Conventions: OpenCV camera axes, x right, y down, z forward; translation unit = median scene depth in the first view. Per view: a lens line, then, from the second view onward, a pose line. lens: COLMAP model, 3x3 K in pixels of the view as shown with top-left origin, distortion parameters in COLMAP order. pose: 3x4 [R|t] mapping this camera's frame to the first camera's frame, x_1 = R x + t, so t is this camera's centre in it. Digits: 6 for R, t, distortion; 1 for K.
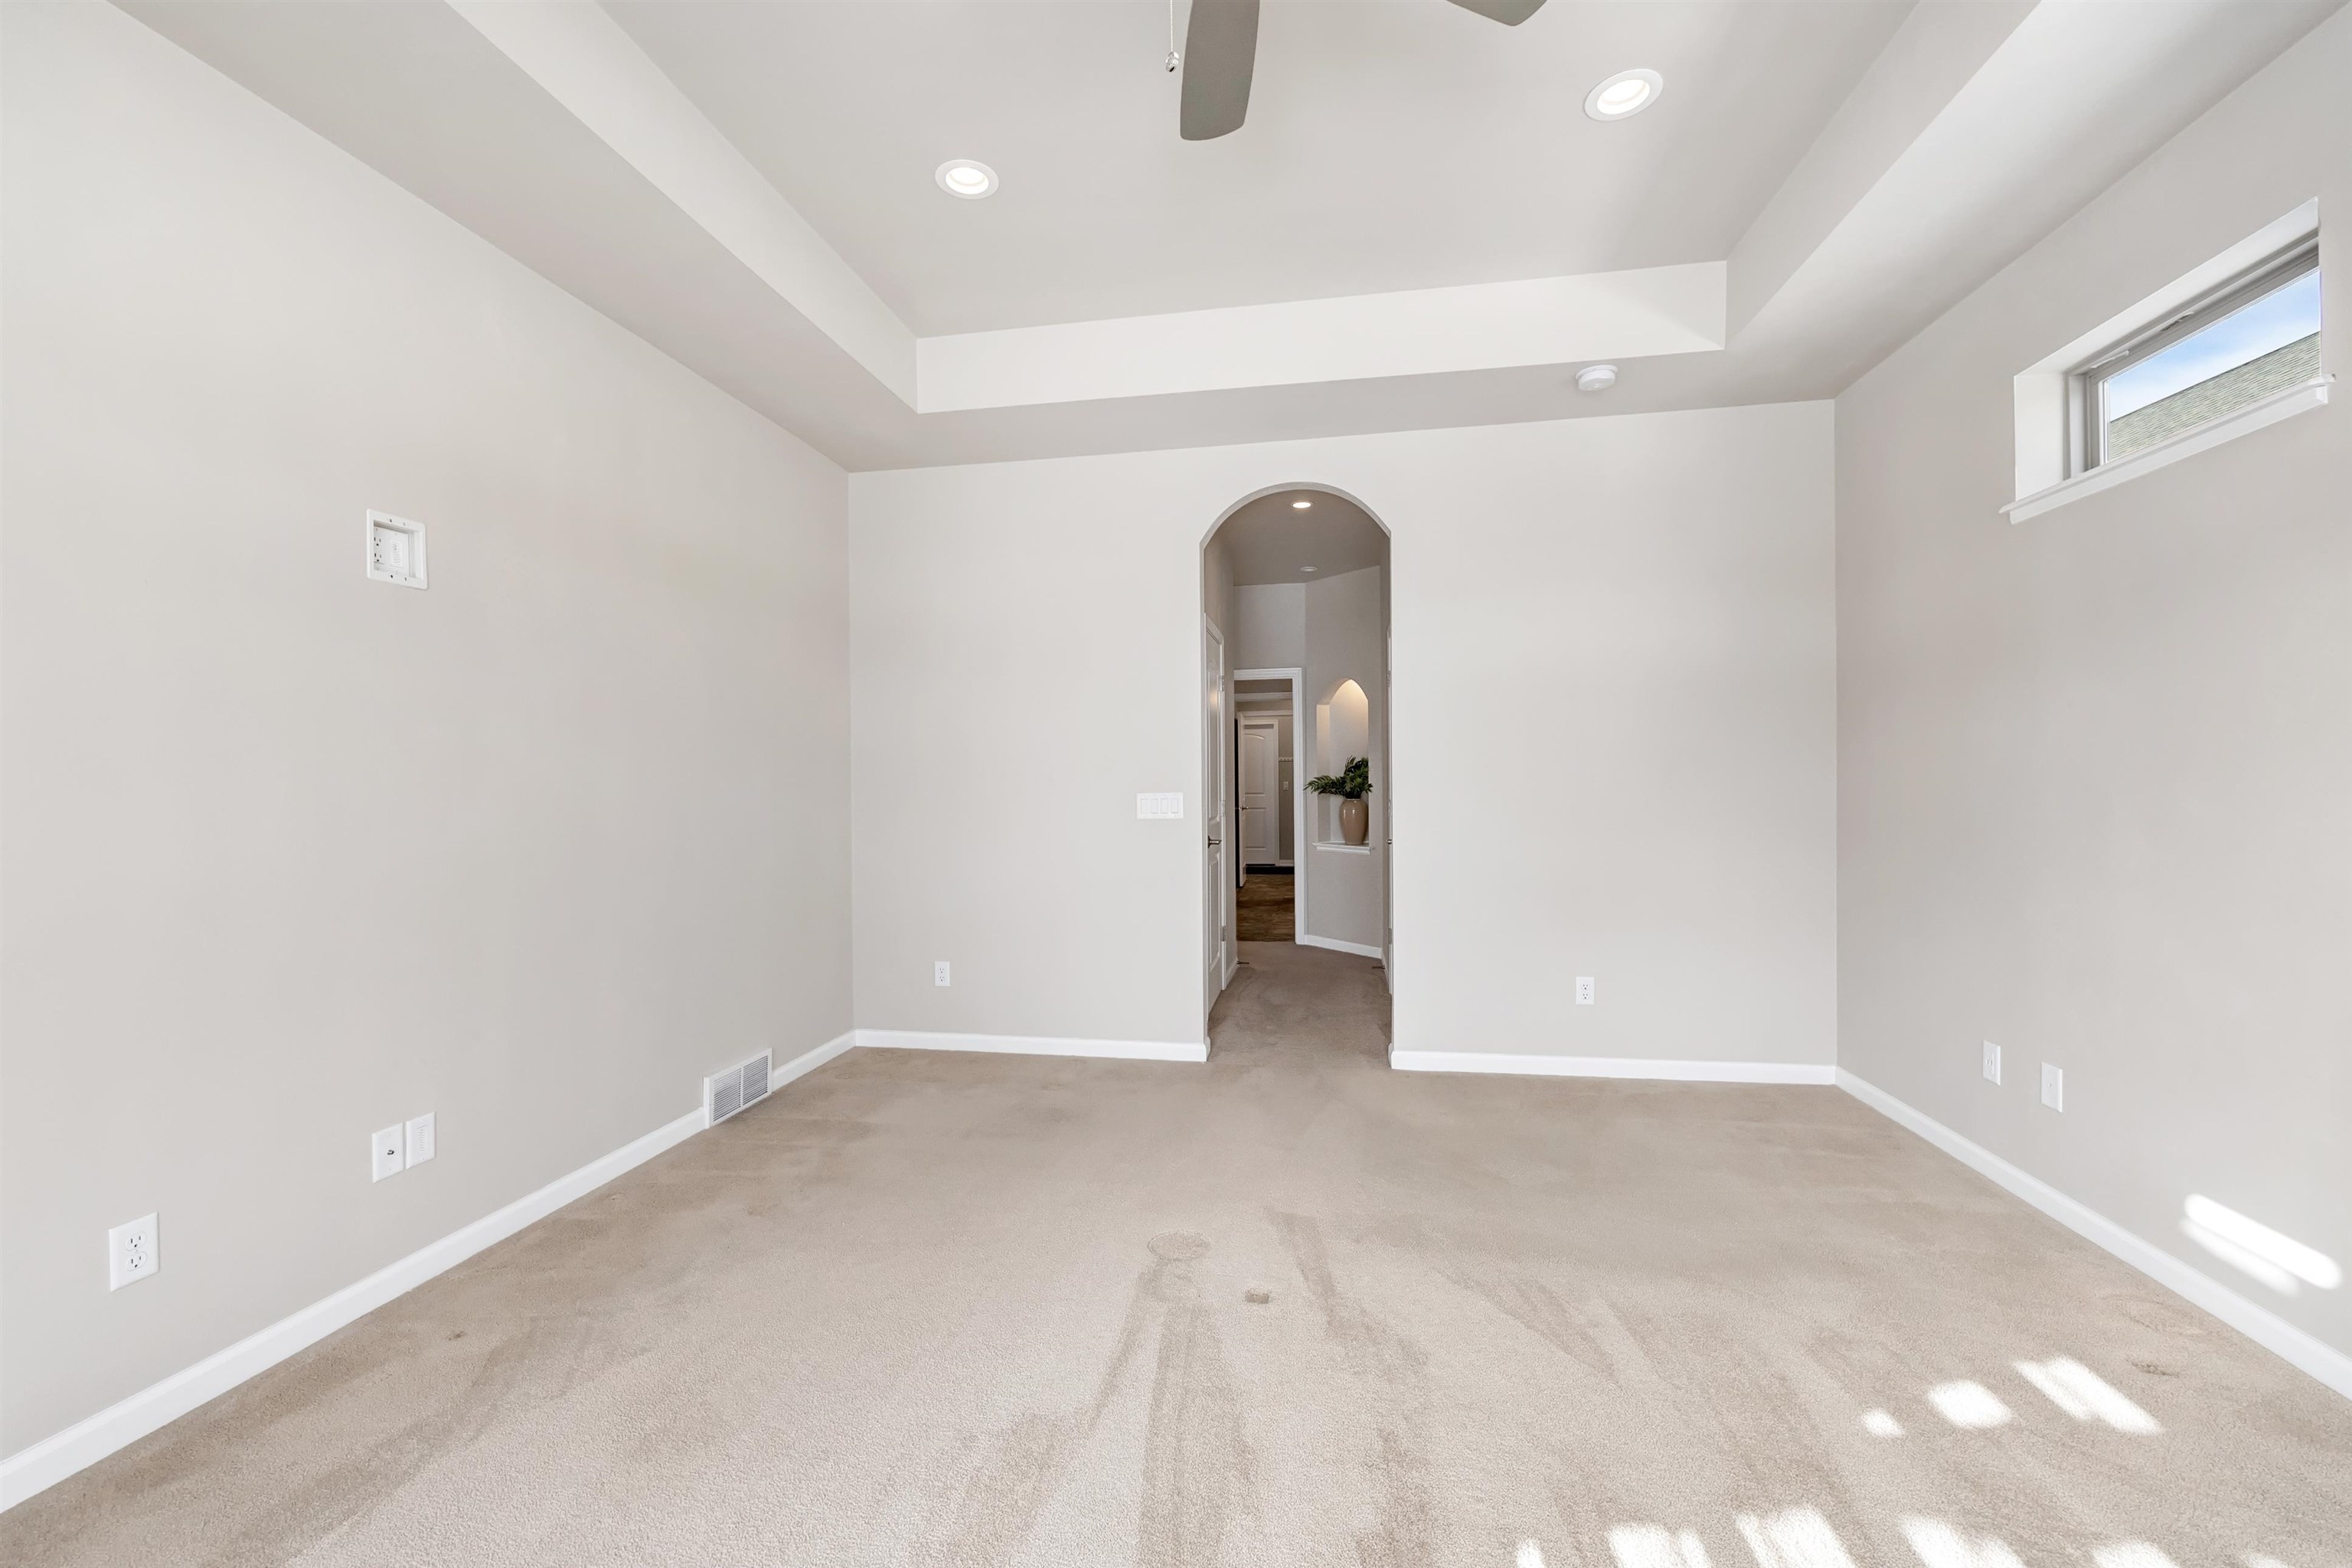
lens RADIAL K [[956.5, 0, 1163.3], [0, 956.5, 780.9], [0, 0, 1]] dist [0.000768, 0.000140]
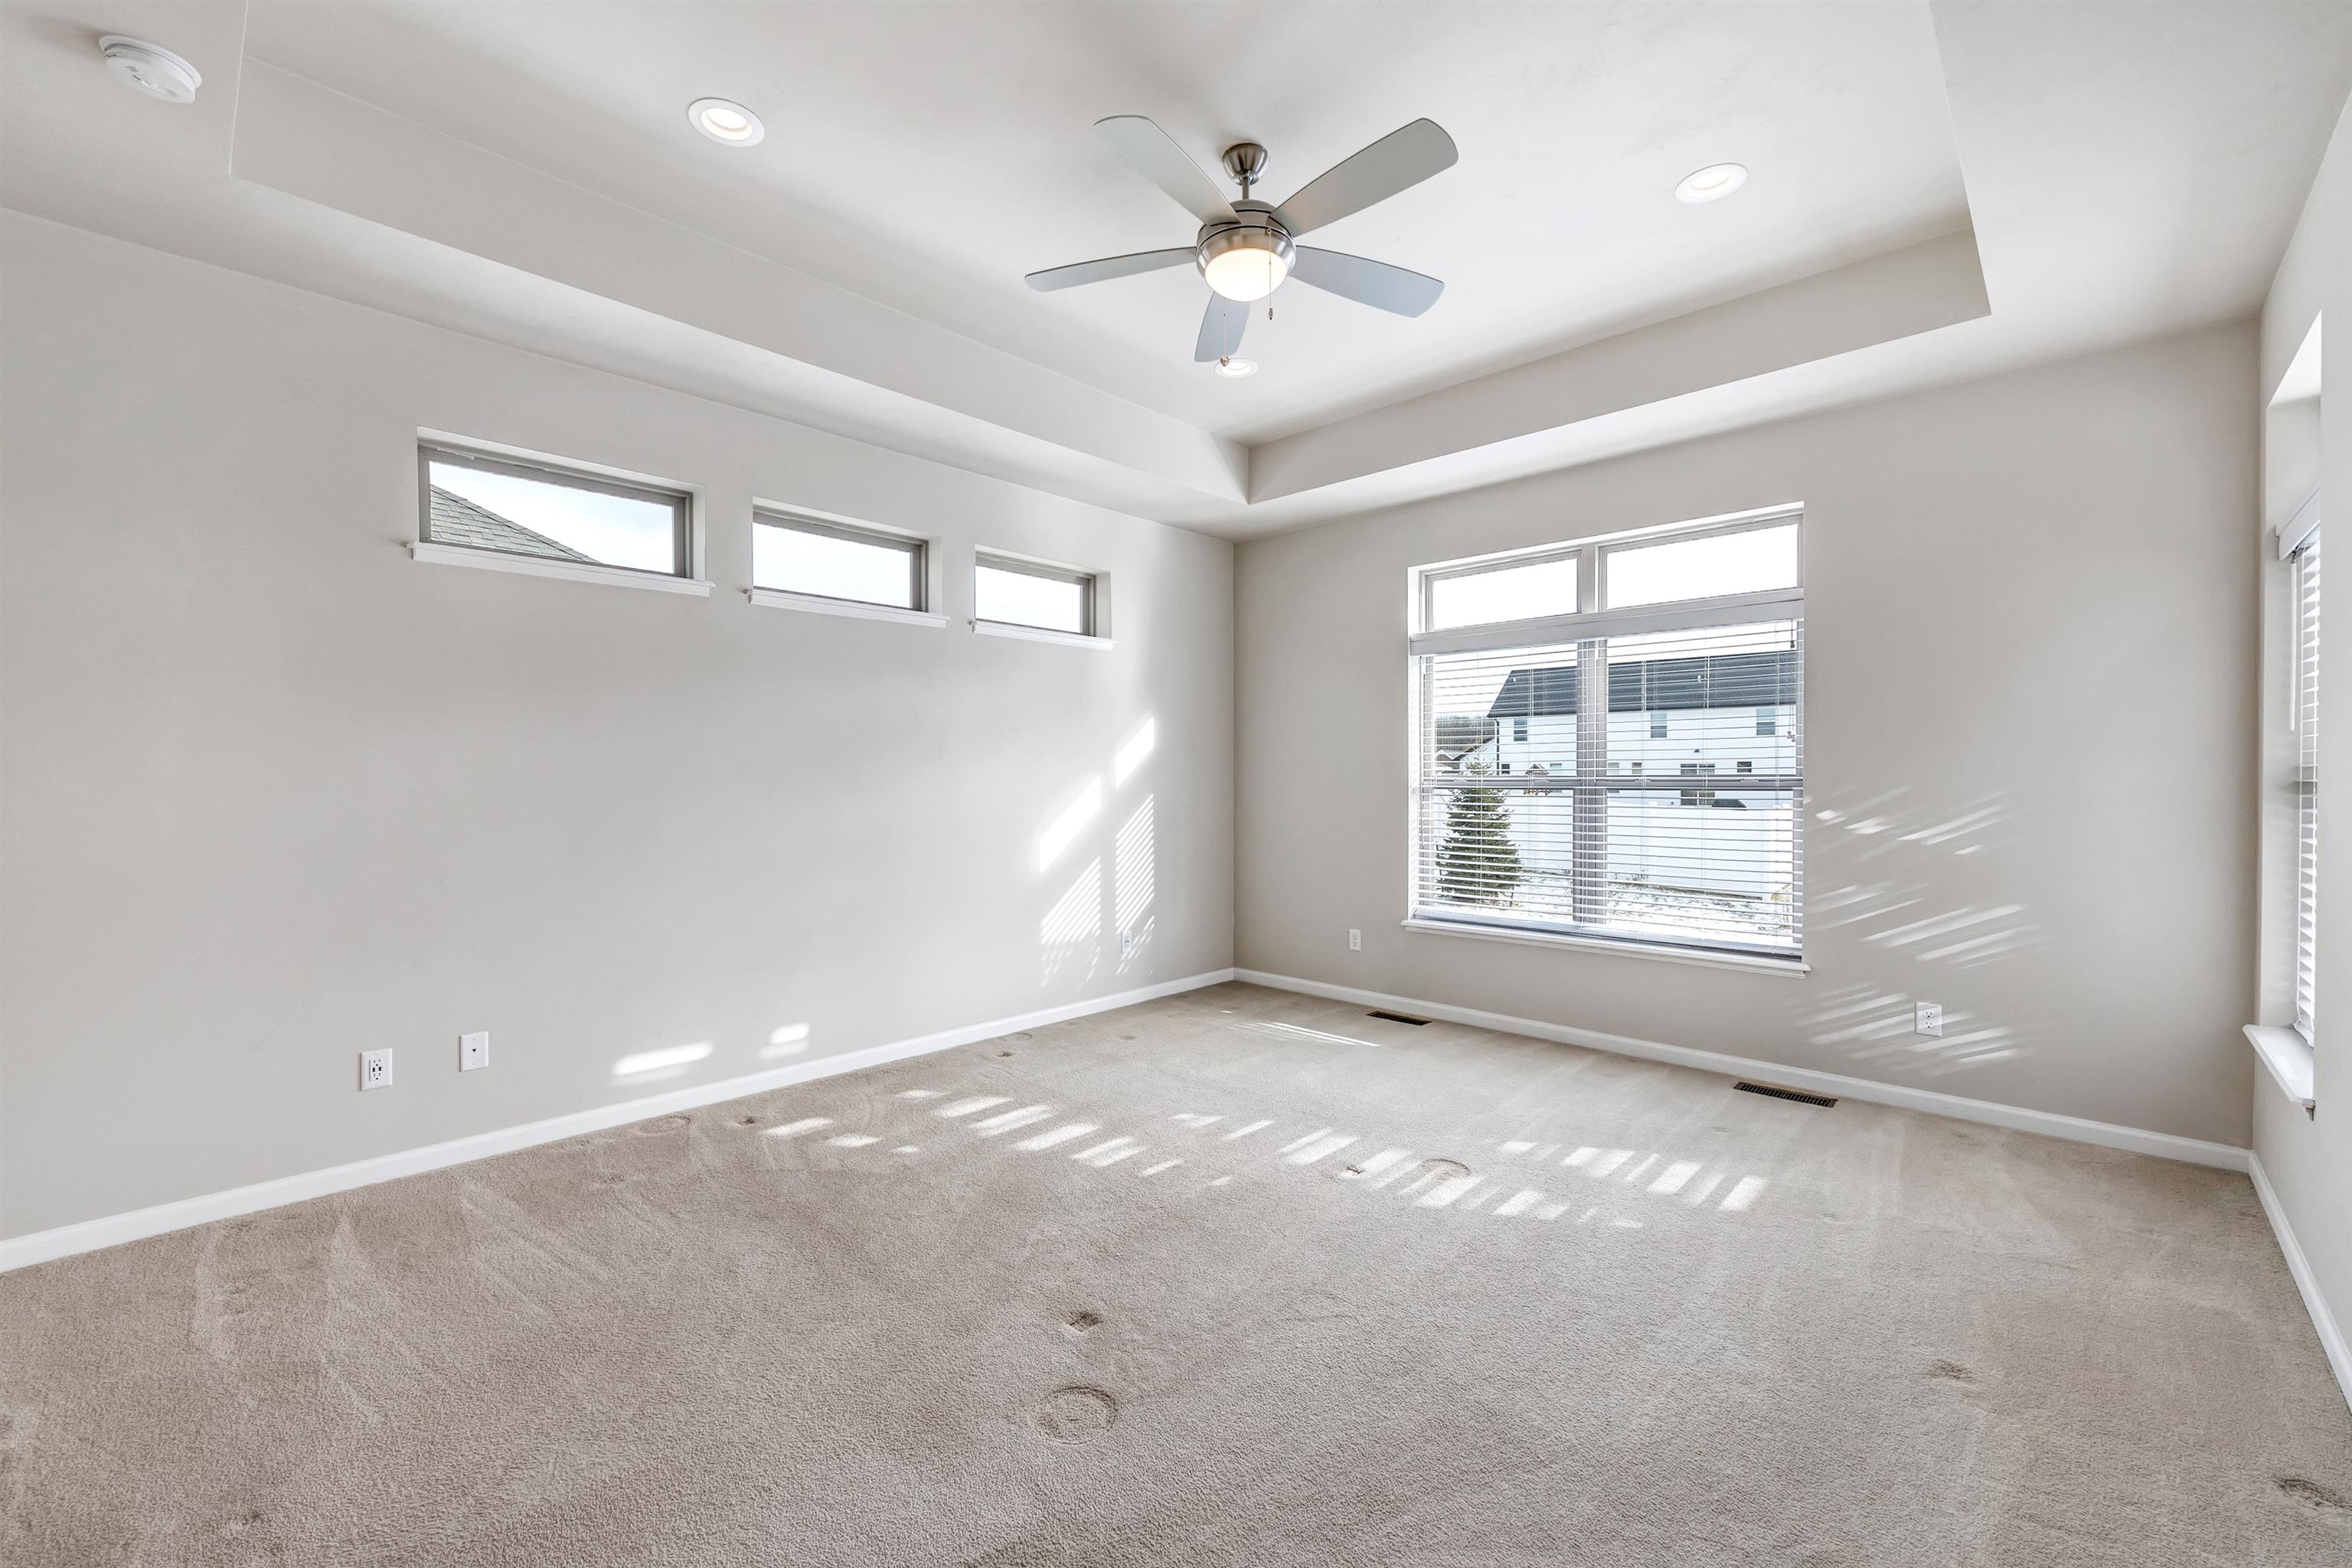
lens RADIAL K [[956.5, 0, 1163.3], [0, 956.5, 780.9], [0, 0, 1]] dist [0.000768, 0.000140]
pose [[-0.831524, 0.004807, 0.555468, -0.596255], [0.005044, 0.999987, -0.001102, -0.012931], [-0.555466, 0.001886, -0.831537, 2.039403]]
